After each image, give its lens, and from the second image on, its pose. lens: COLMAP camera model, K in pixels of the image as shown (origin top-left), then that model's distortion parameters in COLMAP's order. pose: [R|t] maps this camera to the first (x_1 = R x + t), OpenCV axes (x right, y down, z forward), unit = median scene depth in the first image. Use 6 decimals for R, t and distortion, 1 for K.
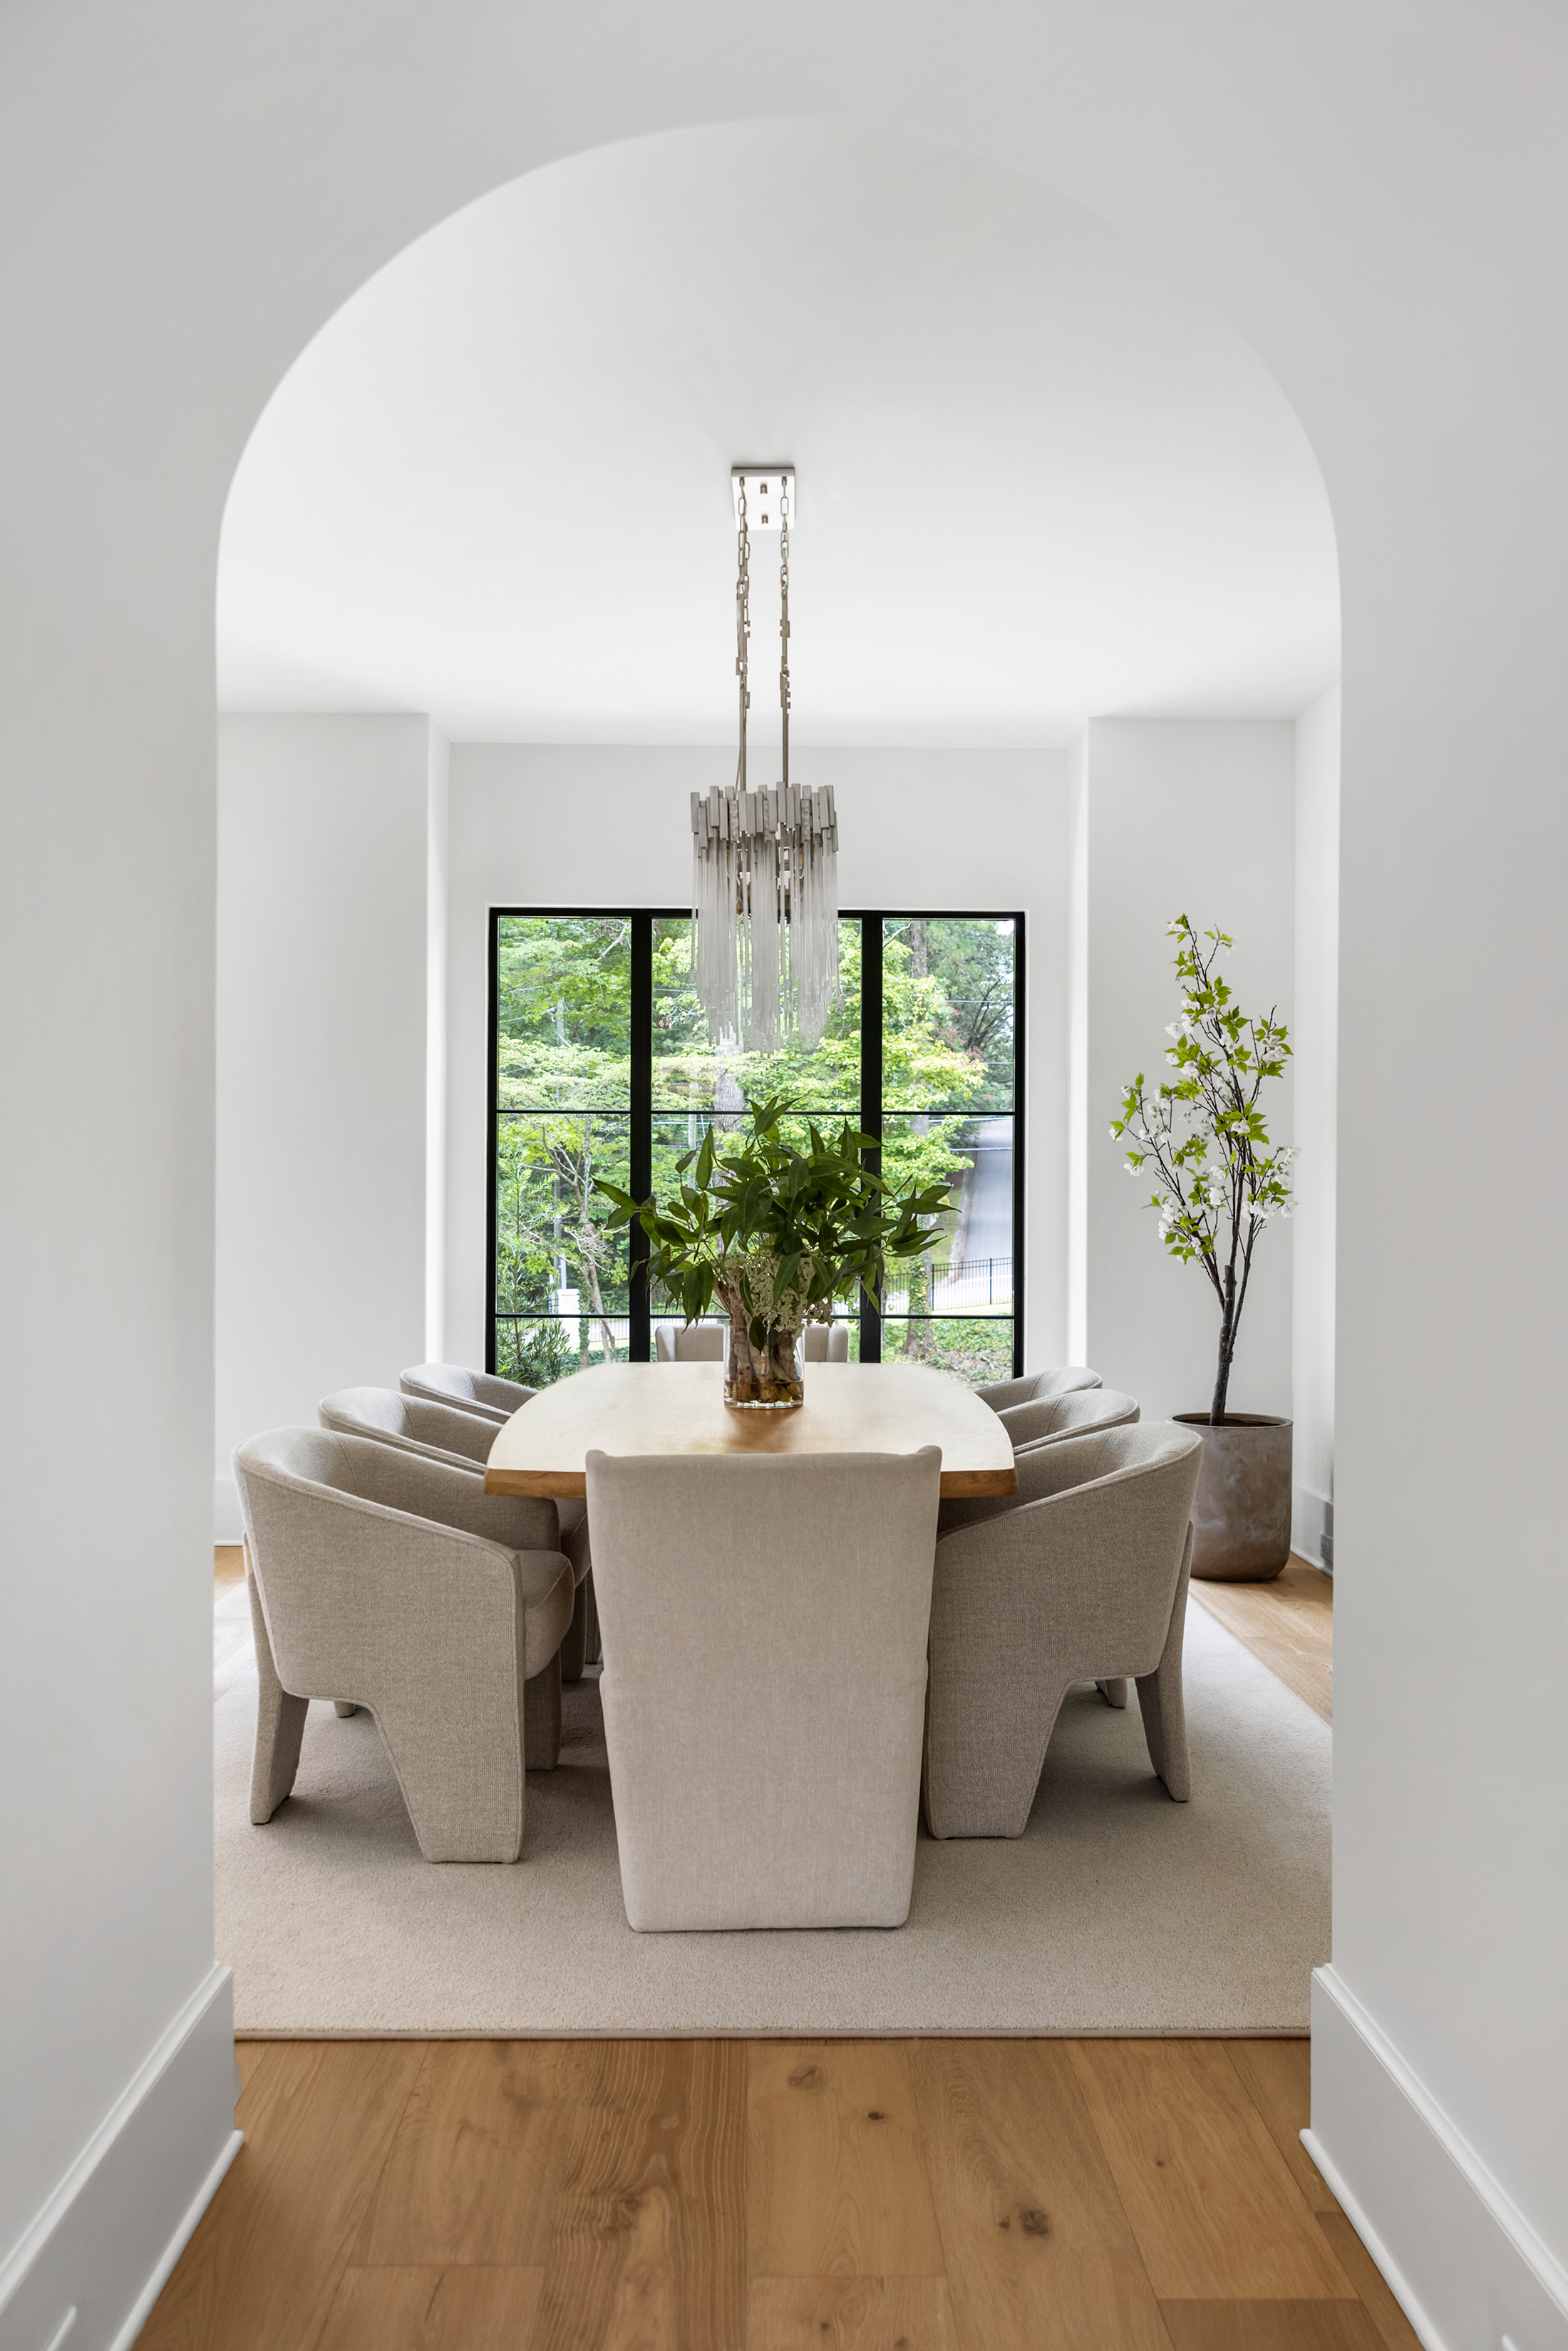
lens RADIAL K [[1924.8, 0, 777.1], [0, 1924.8, 1197.5], [0, 0, 1]] dist [-0.004848, -0.006337]
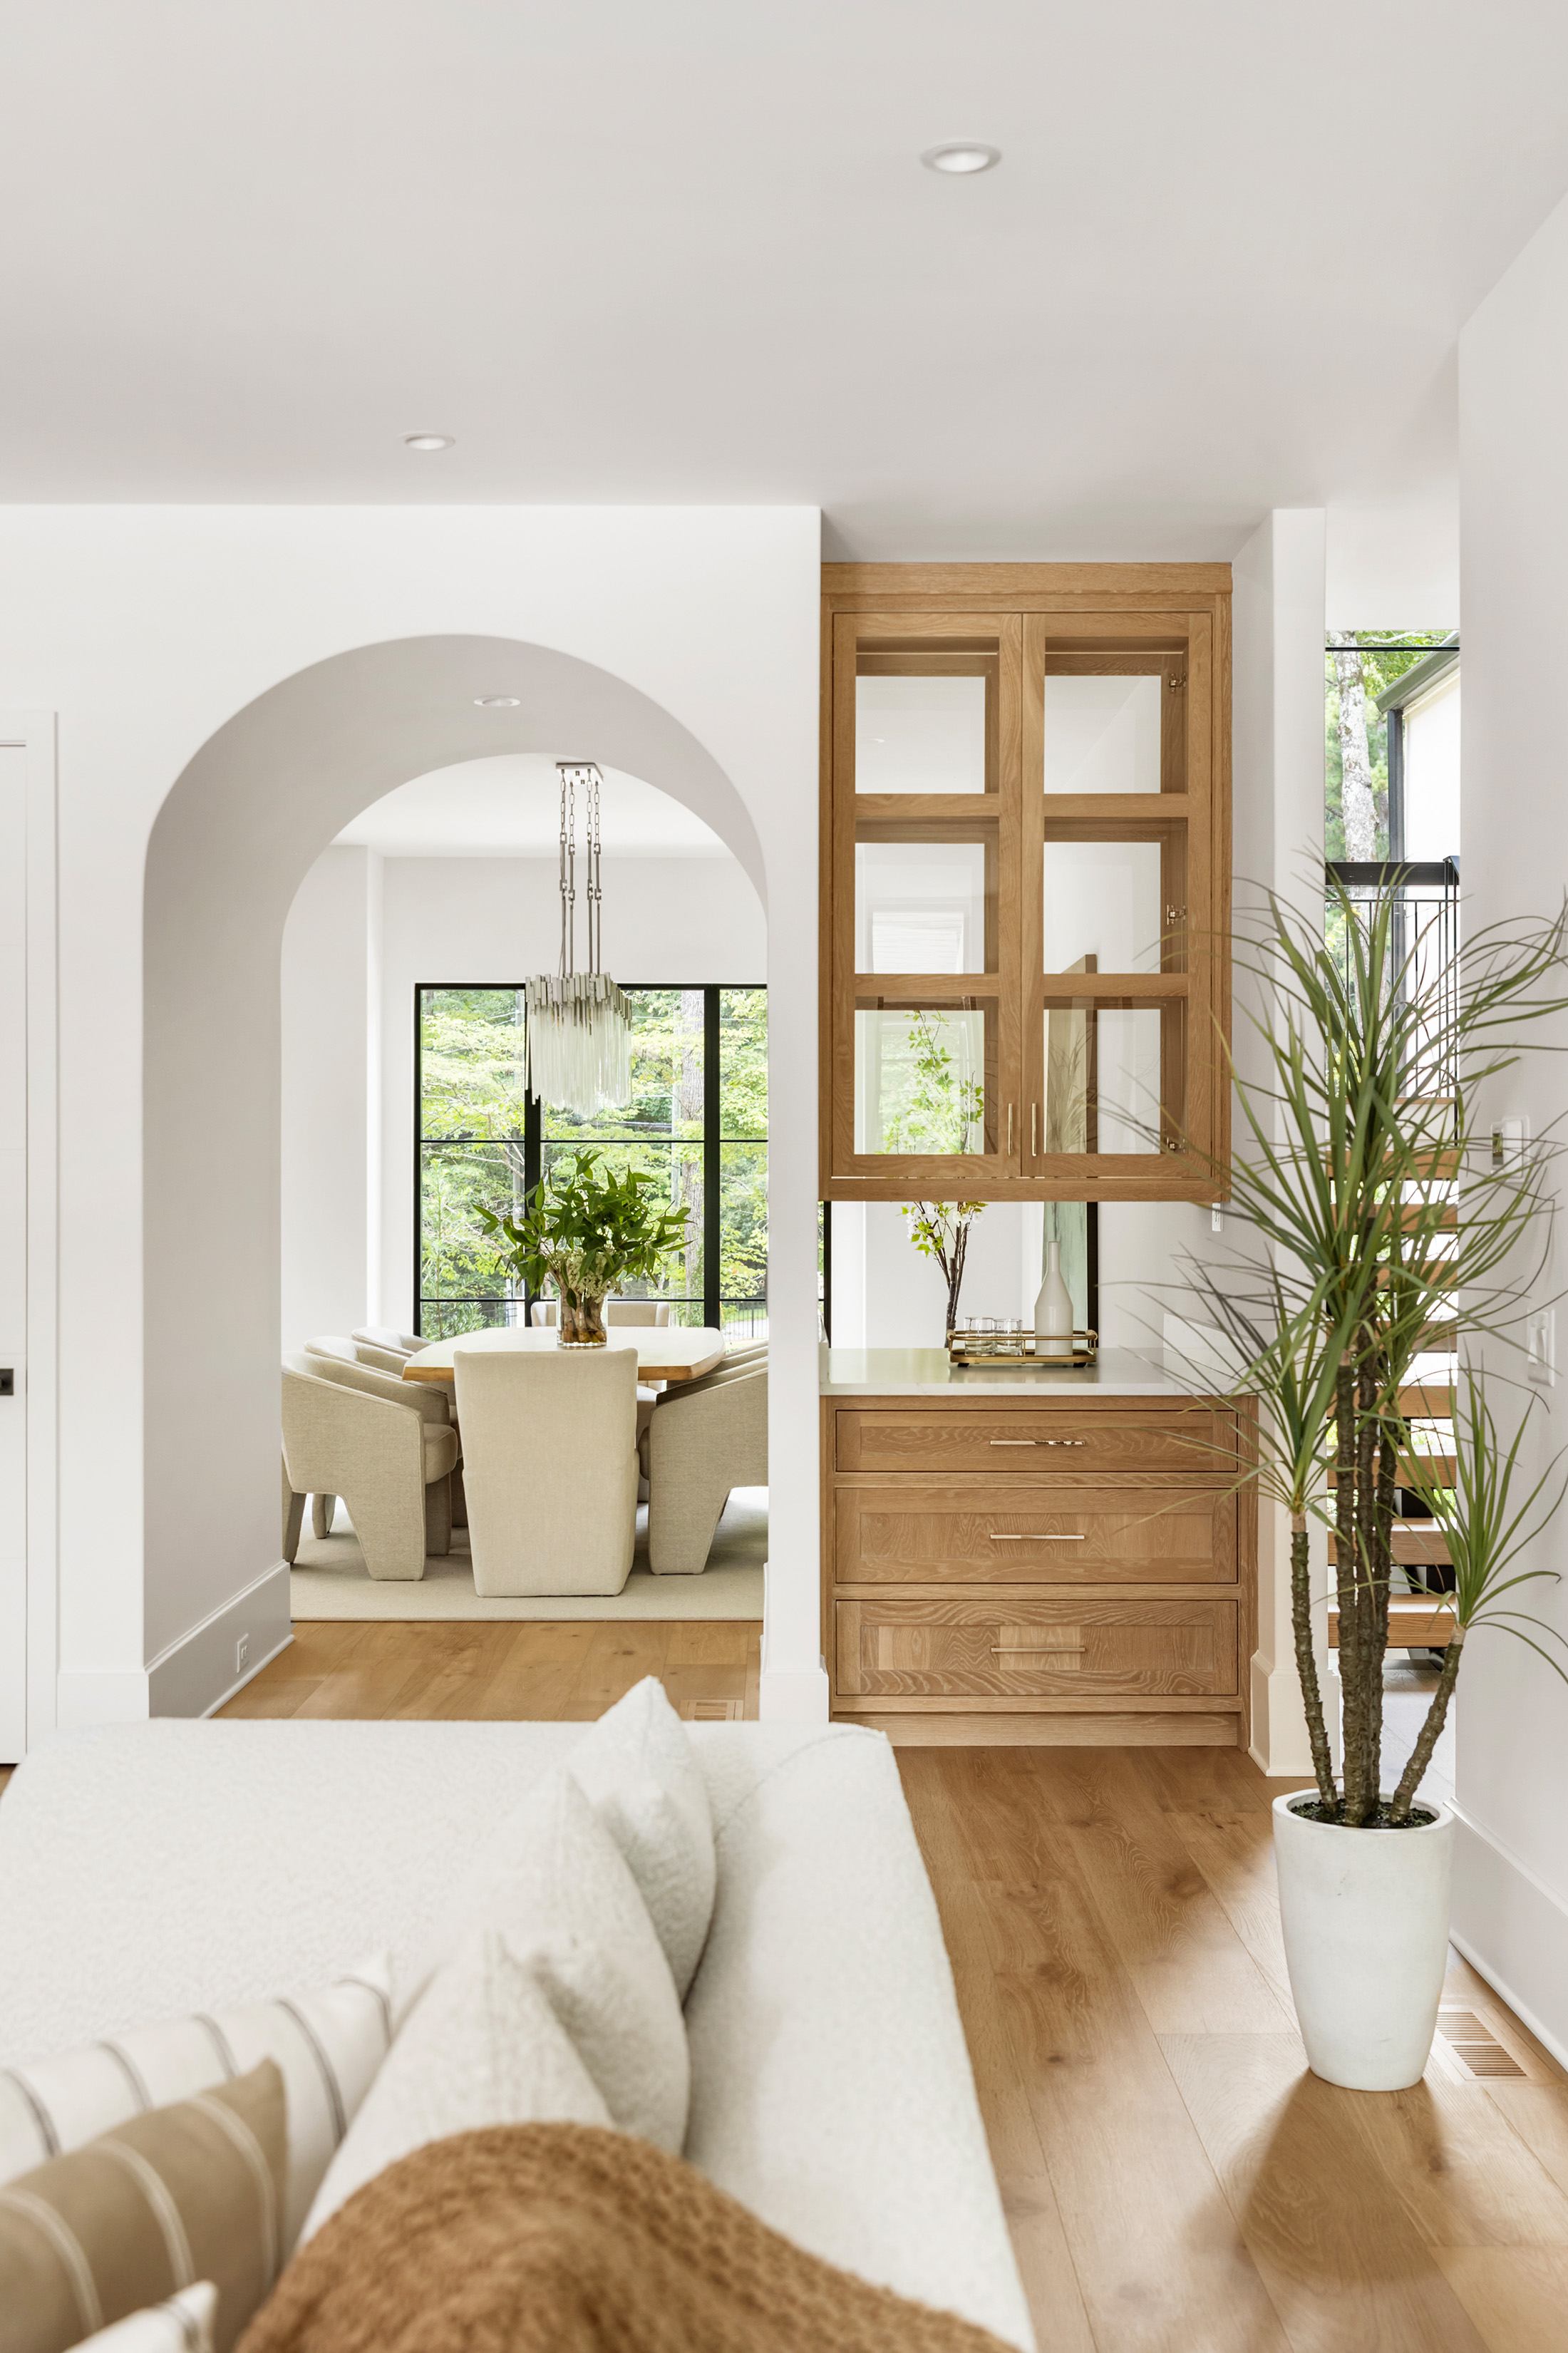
lens RADIAL K [[2475.7, 0, 787.1], [0, 2475.7, 1169.2], [0, 0, 1]] dist [-0.000488, 0.000000]
pose [[0.999959, -0.004984, -0.007584, 0.182923], [0.004947, 0.999976, -0.004948, -0.027612], [0.007609, 0.004910, 0.999959, -1.066997]]
